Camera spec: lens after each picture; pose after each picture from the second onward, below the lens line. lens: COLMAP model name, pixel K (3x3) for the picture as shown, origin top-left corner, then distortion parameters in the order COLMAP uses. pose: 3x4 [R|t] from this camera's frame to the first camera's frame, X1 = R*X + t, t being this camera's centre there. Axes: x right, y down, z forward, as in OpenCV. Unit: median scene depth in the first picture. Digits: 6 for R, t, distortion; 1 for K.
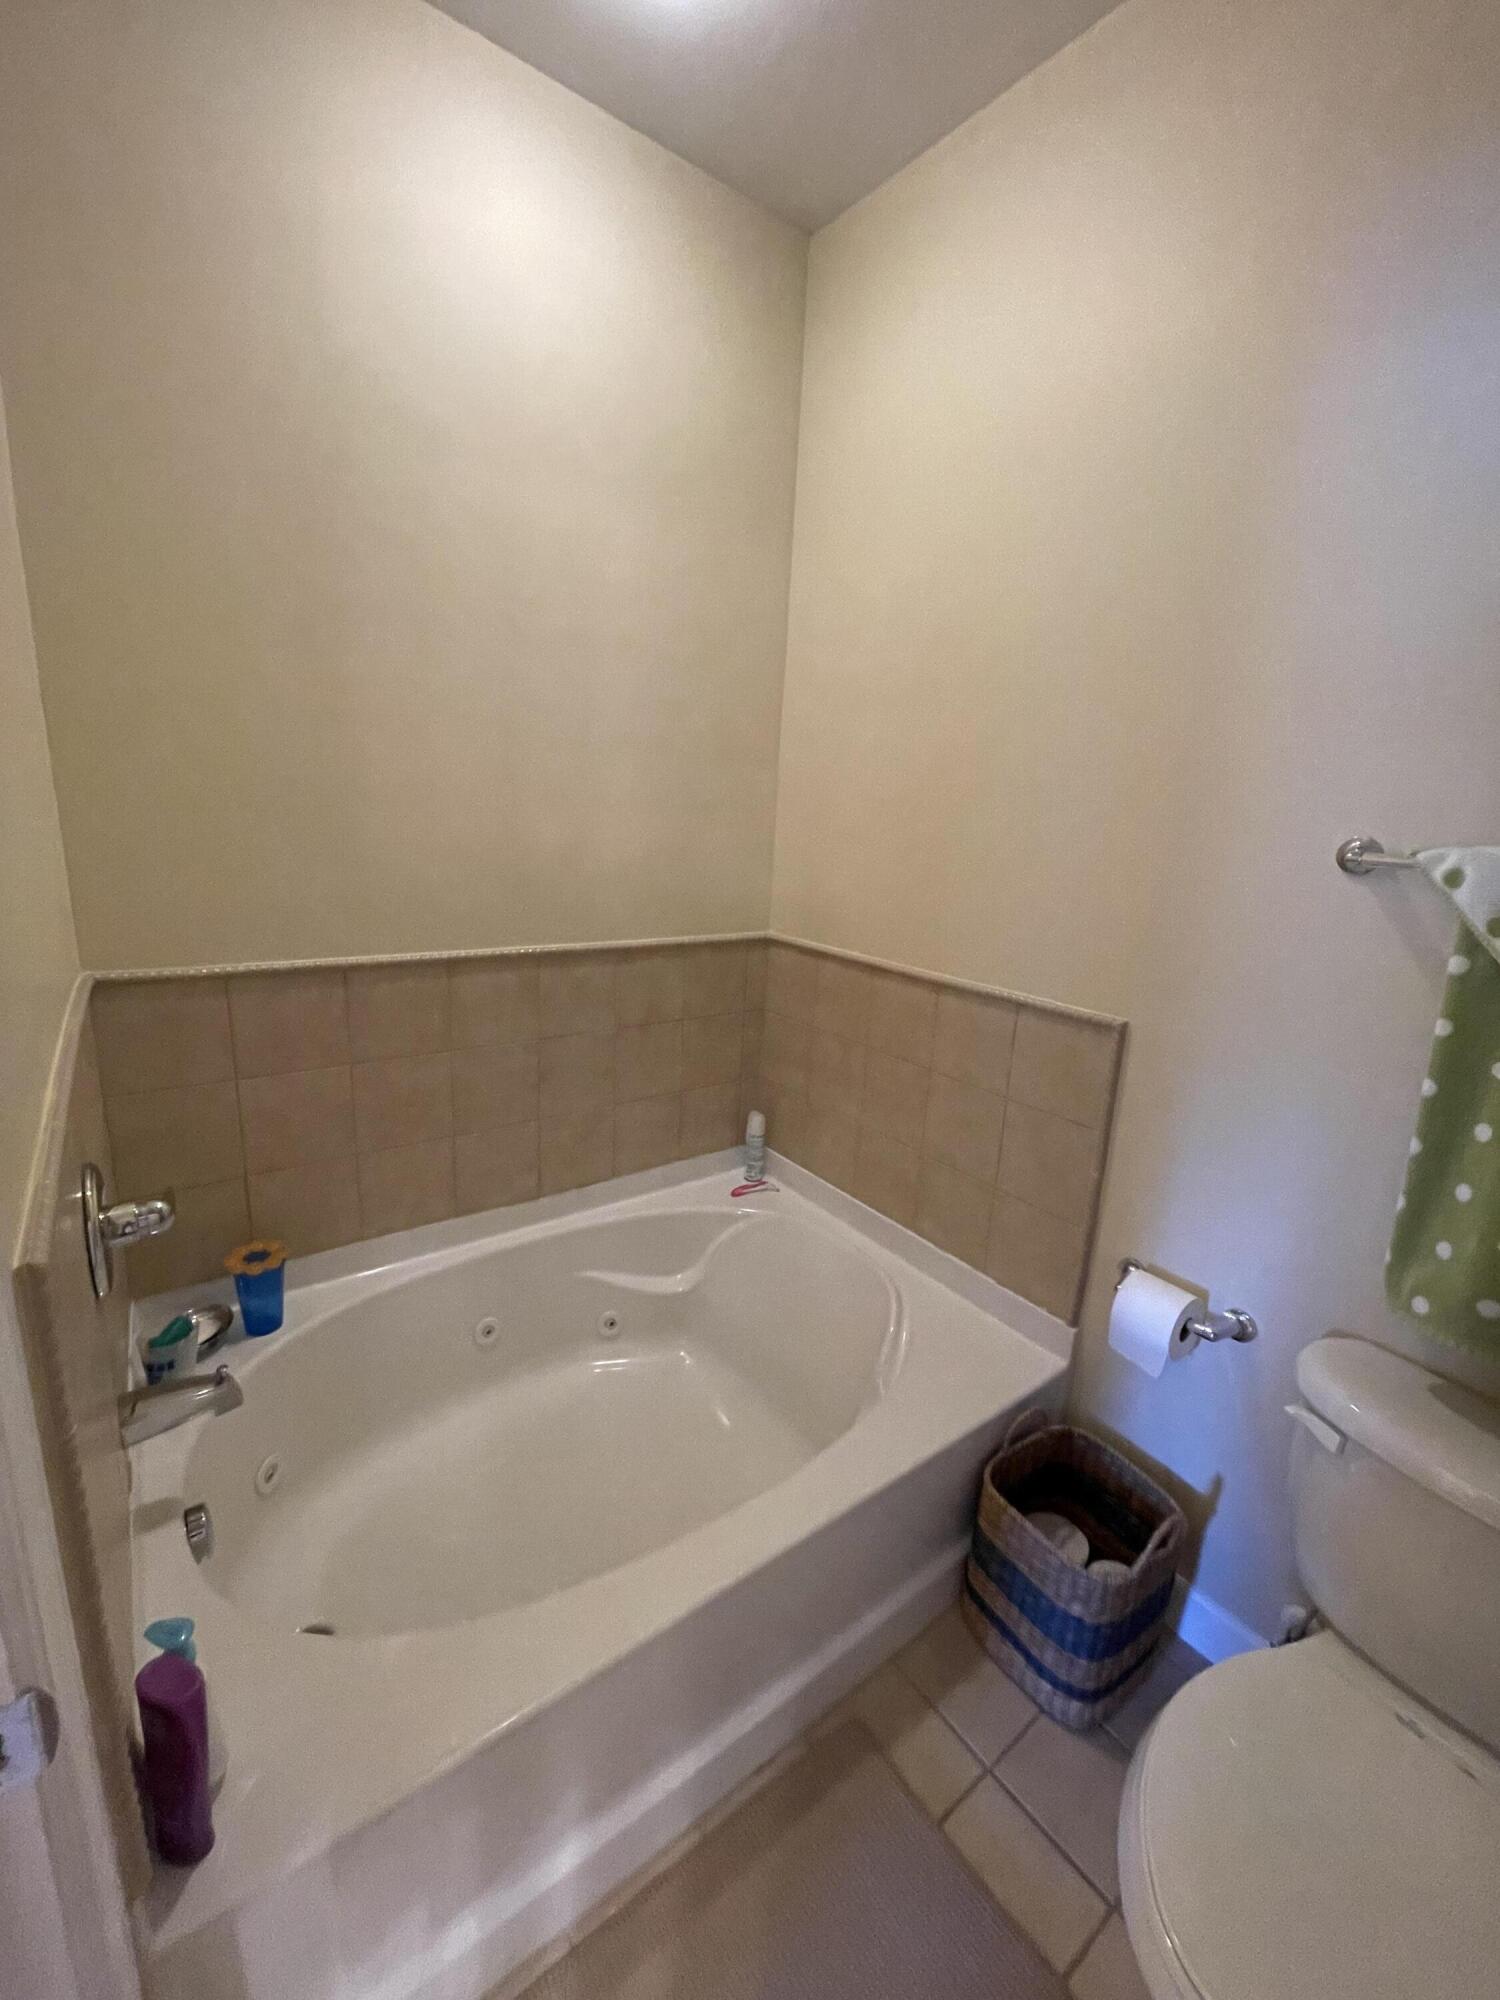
lens RADIAL K [[808.4, 0, 748.0], [0, 808.4, 999.8], [0, 0, 1]] dist [-0.000948, 0.000879]
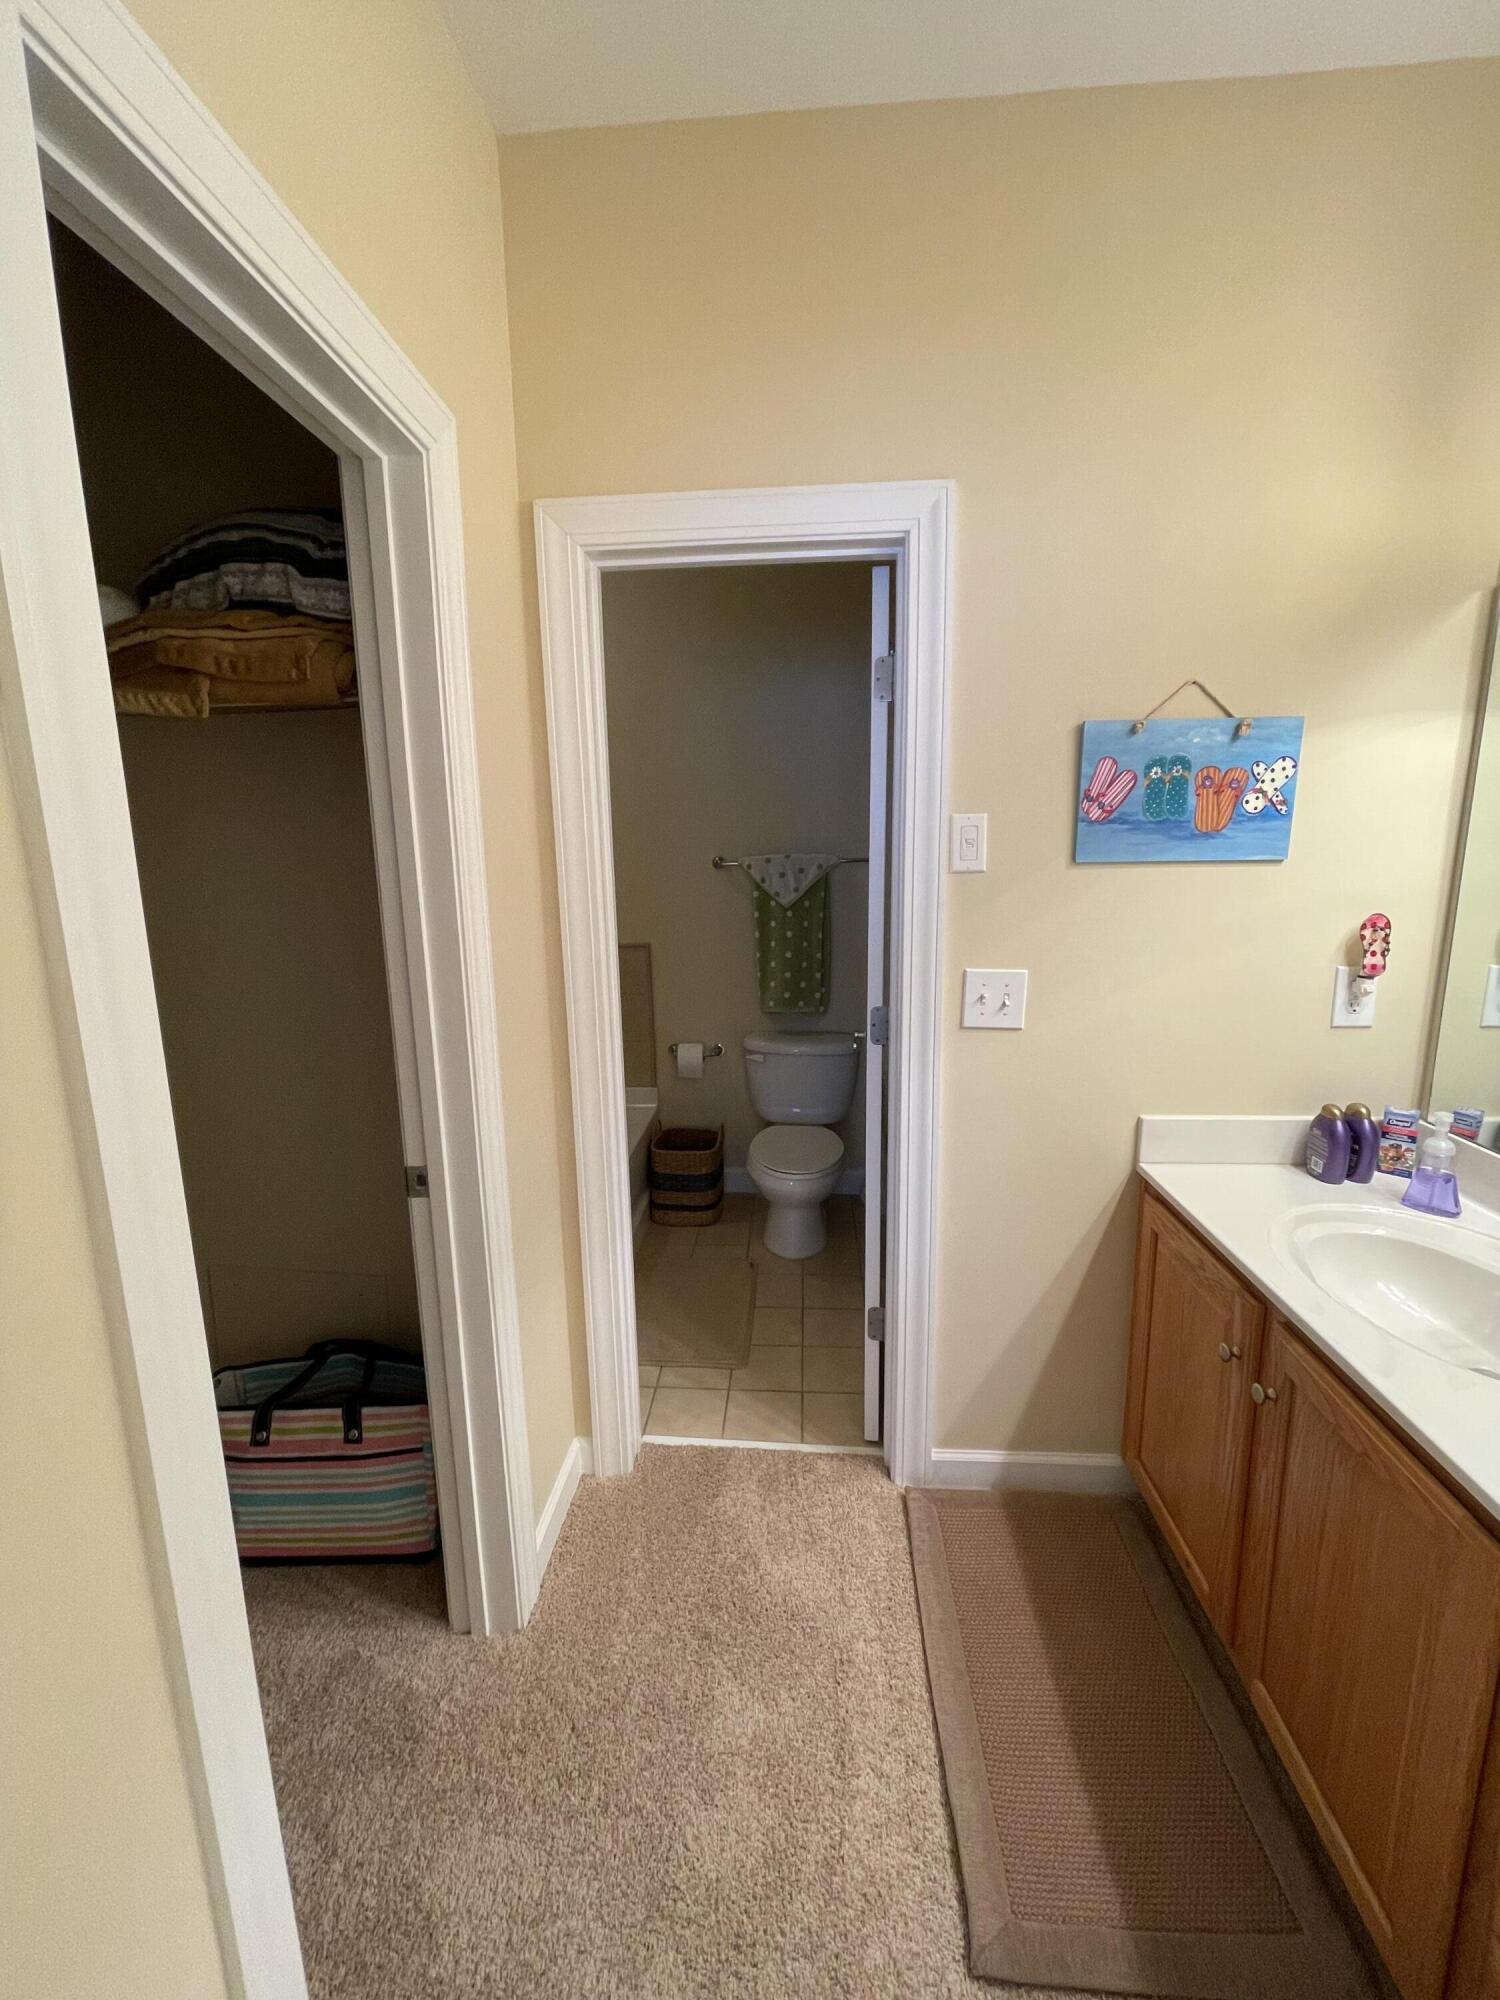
lens RADIAL K [[808.4, 0, 755.8], [0, 808.4, 997.4], [0, 0, 1]] dist [-0.000948, 0.000879]
pose [[0.642228, -0.198599, 0.740339, -1.277097], [0.224245, 0.972276, 0.066290, 0.116698], [-0.732979, 0.123444, 0.668957, -0.878597]]
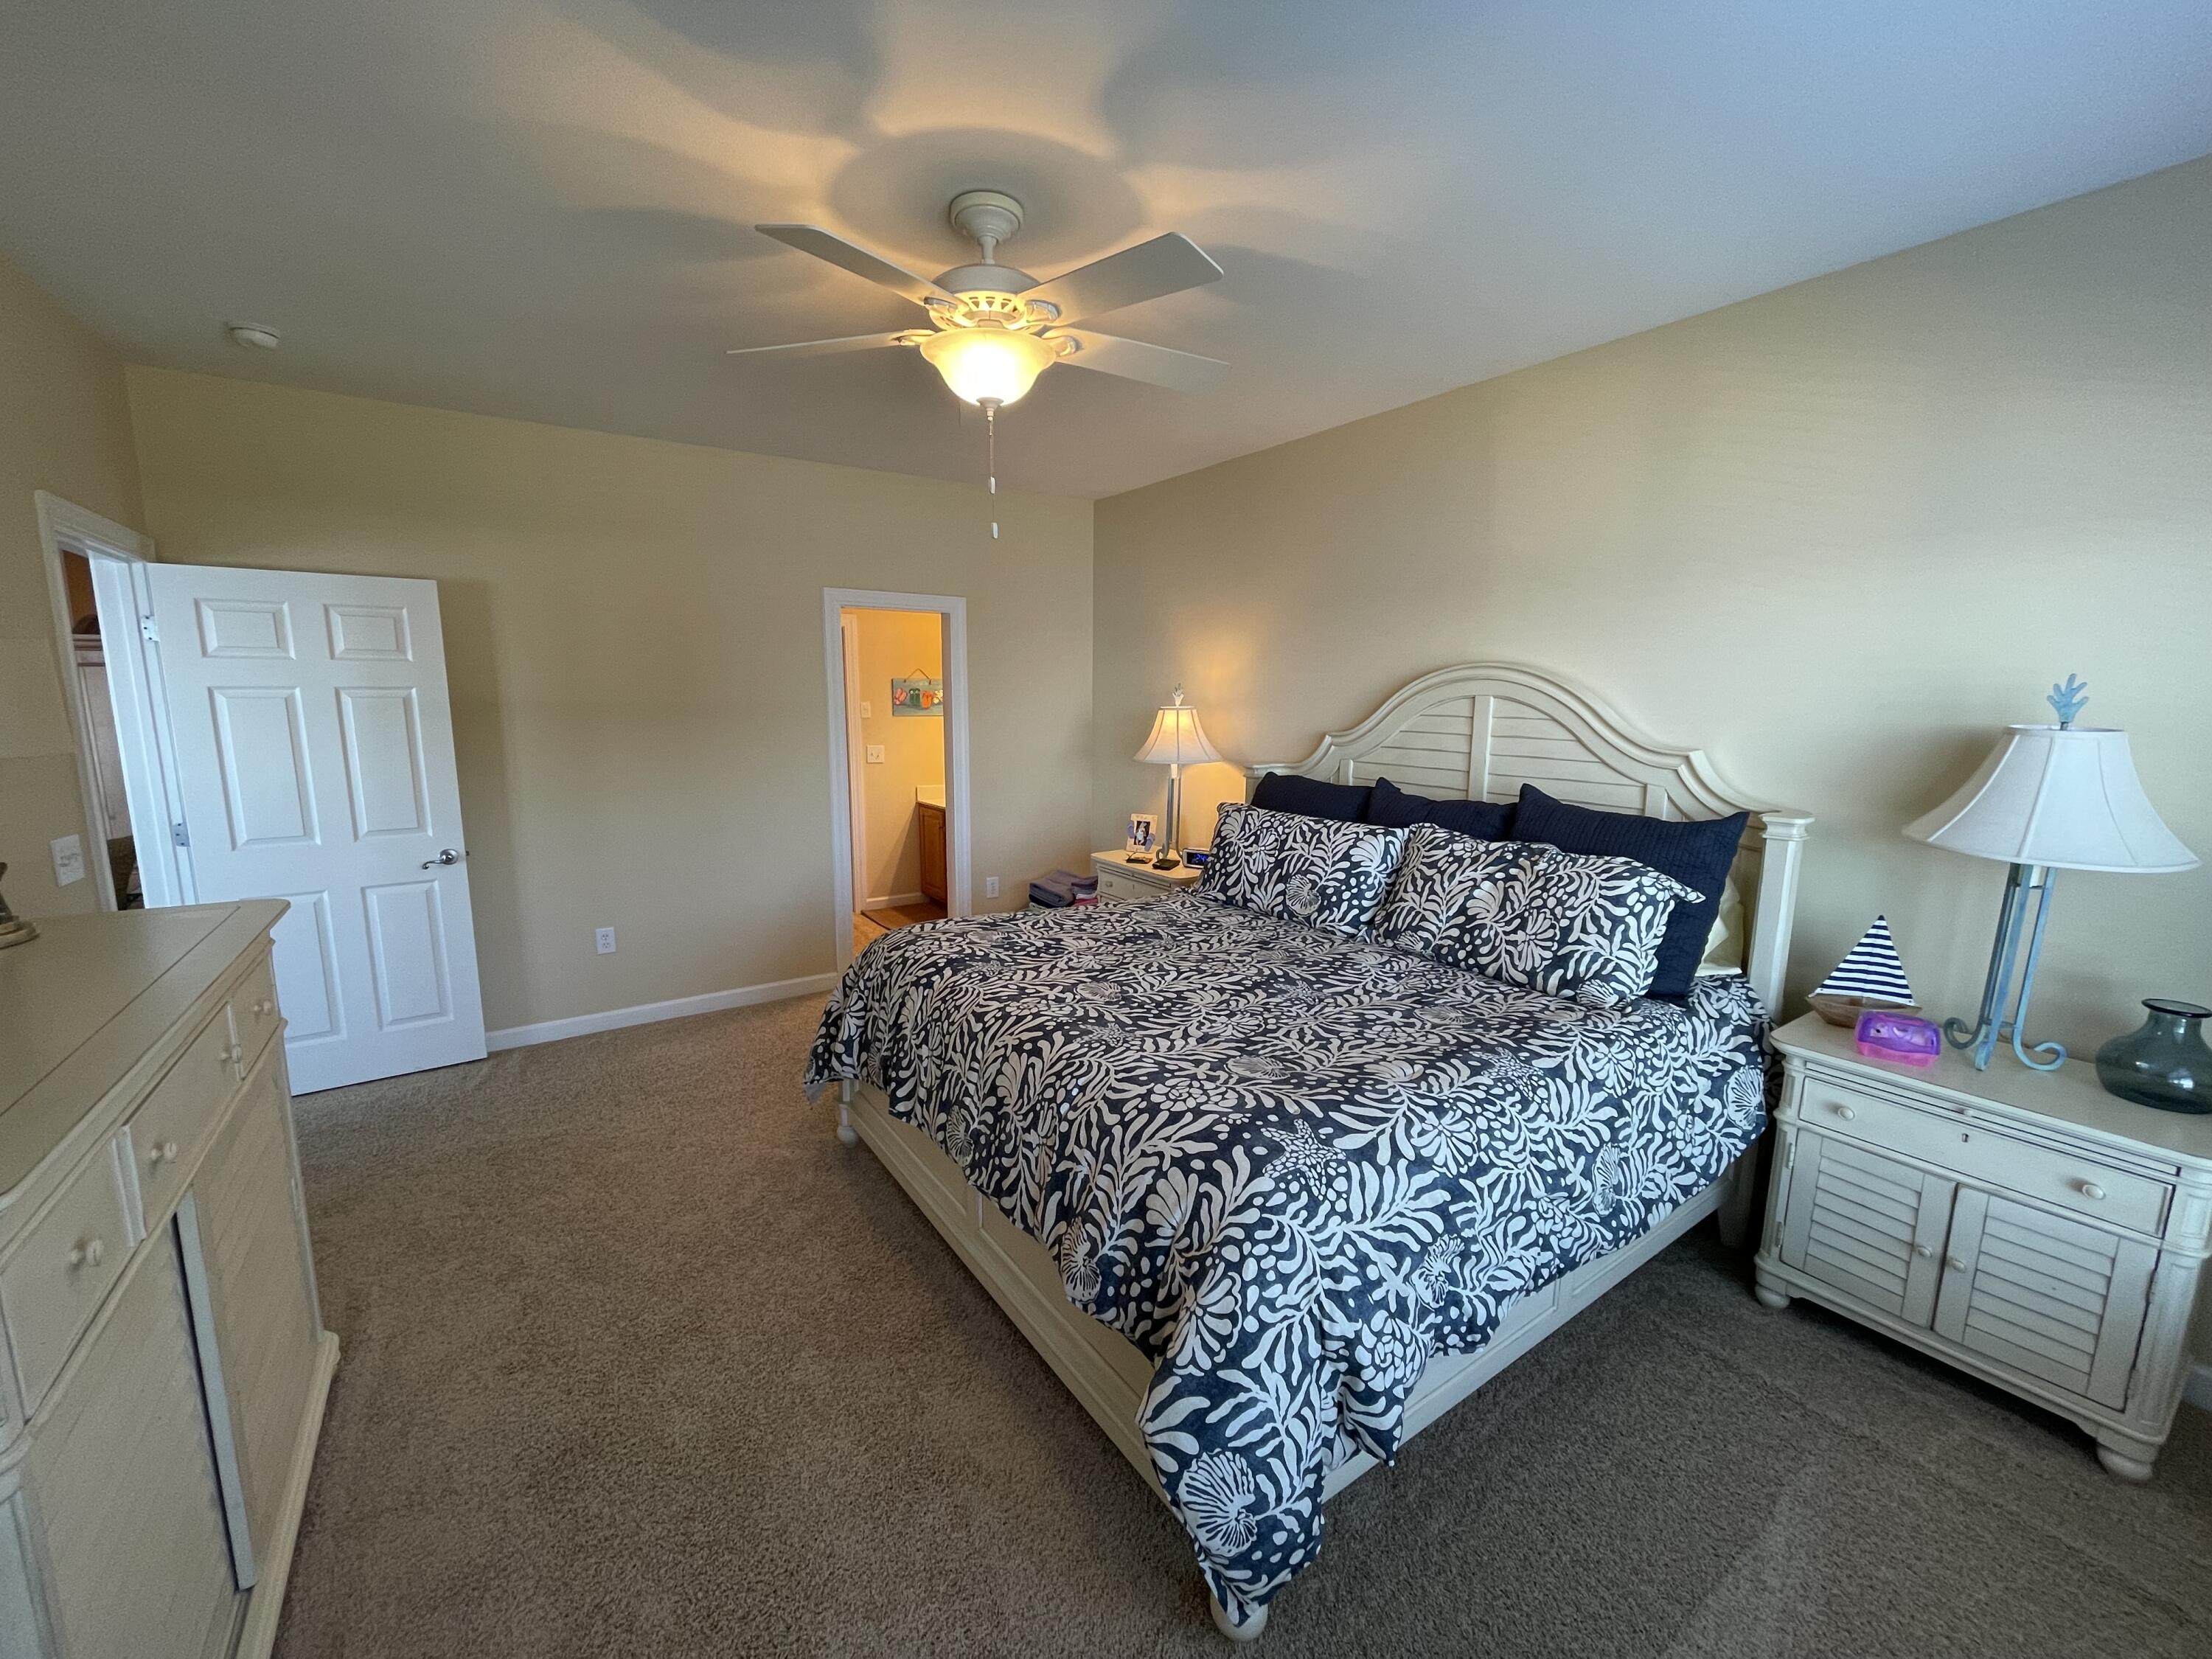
lens RADIAL K [[894.0, 0, 1093.8], [0, 894.0, 824.1], [0, 0, 1]] dist [-0.000948, 0.000879]
pose [[0.051160, -0.198886, 0.978686, -9.089242], [0.228881, 0.956222, 0.182356, -0.061754], [-0.972109, 0.214673, 0.094441, -2.967751]]
